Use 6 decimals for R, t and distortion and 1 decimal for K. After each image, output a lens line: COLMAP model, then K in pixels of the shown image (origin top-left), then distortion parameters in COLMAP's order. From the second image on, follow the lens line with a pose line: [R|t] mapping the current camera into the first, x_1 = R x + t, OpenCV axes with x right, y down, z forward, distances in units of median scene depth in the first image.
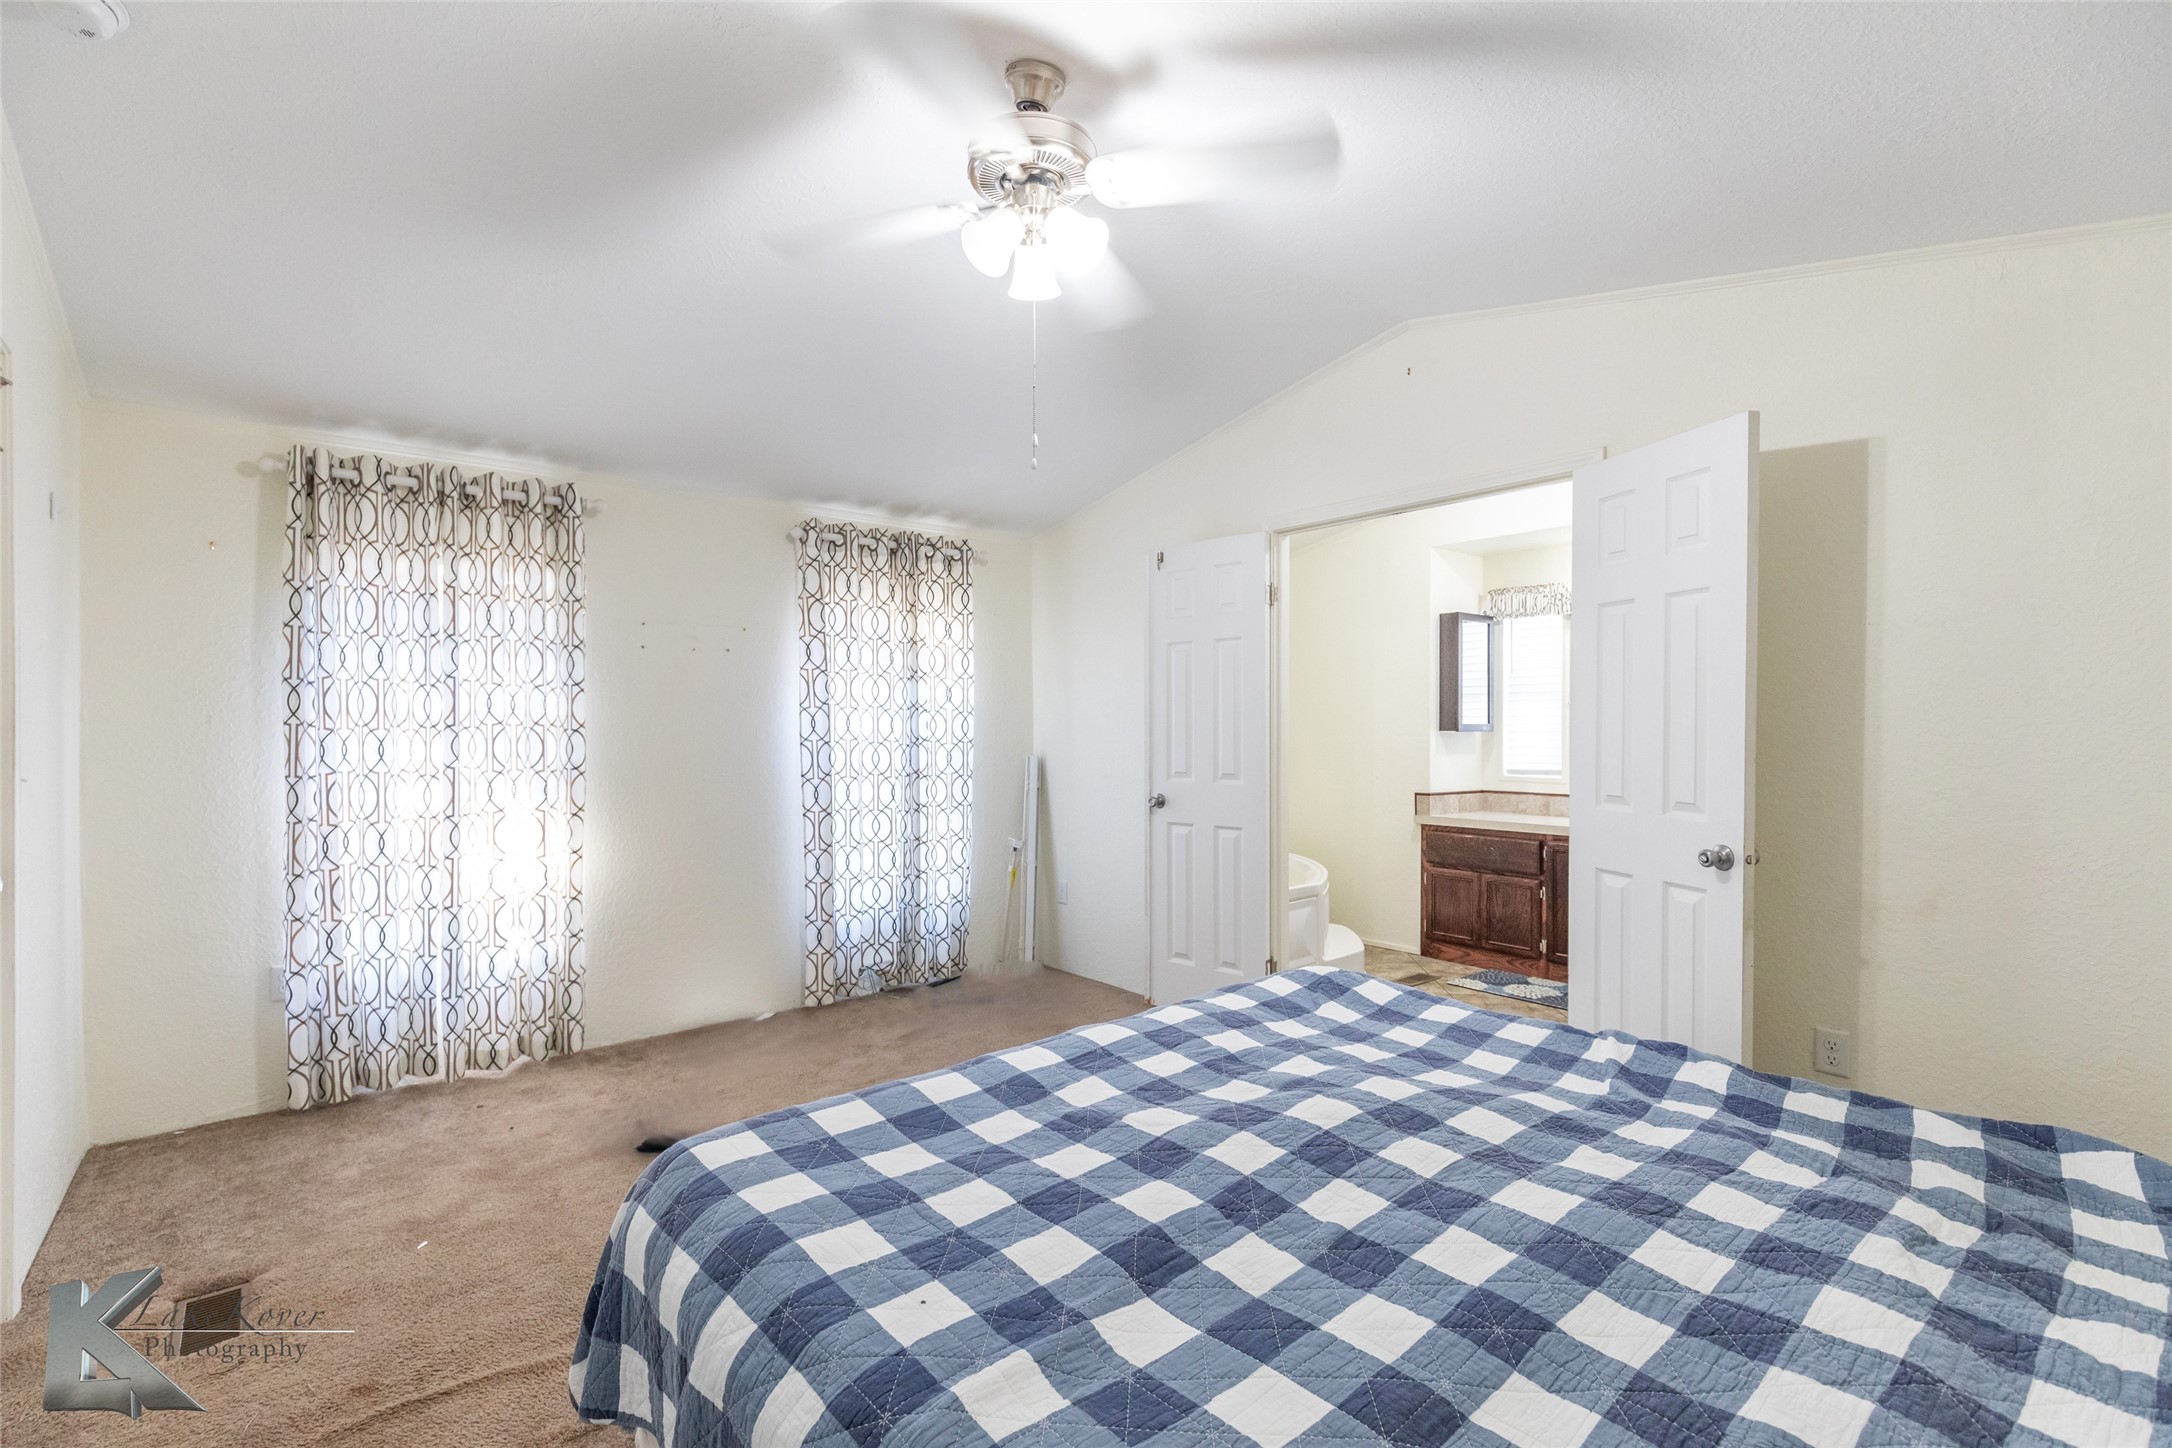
lens RADIAL K [[977.1, 0, 1072.2], [0, 977.1, 732.8], [0, 0, 1]] dist [0.002714, 0.000151]
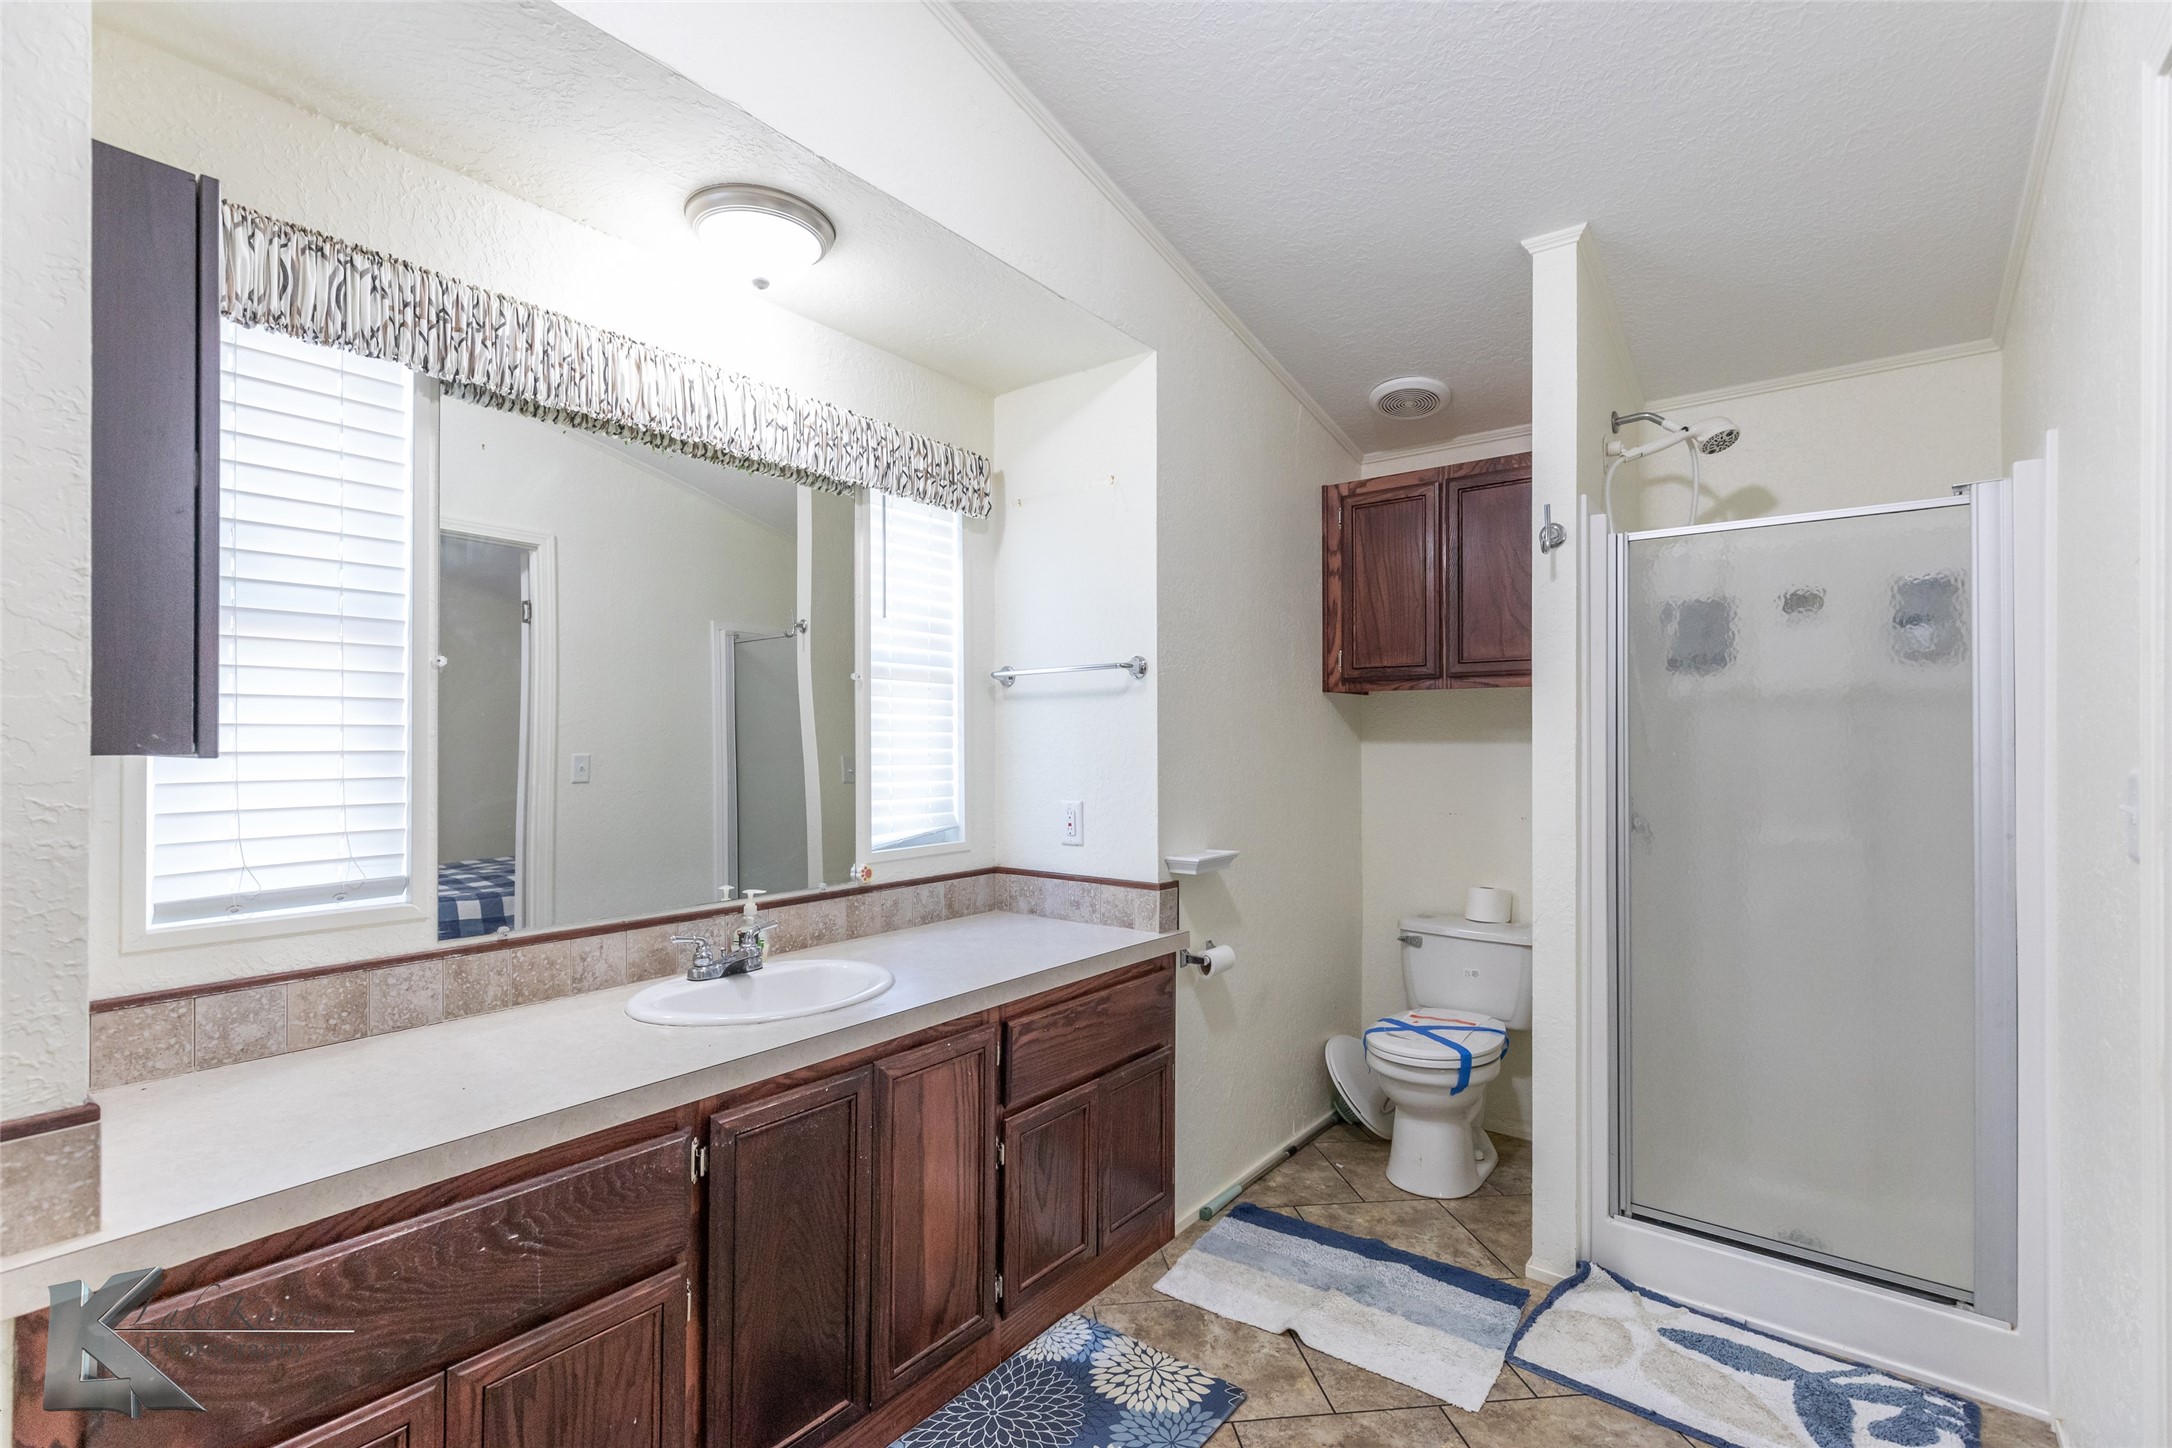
lens RADIAL K [[958.3, 0, 1078.9], [0, 958.3, 741.0], [0, 0, 1]] dist [0.011224, -0.000215]
pose [[-0.218713, 0.006662, 0.975766, 0.154069], [0.013236, 0.999905, -0.003860, -0.000587], [-0.975699, 0.012071, -0.218781, 0.848928]]
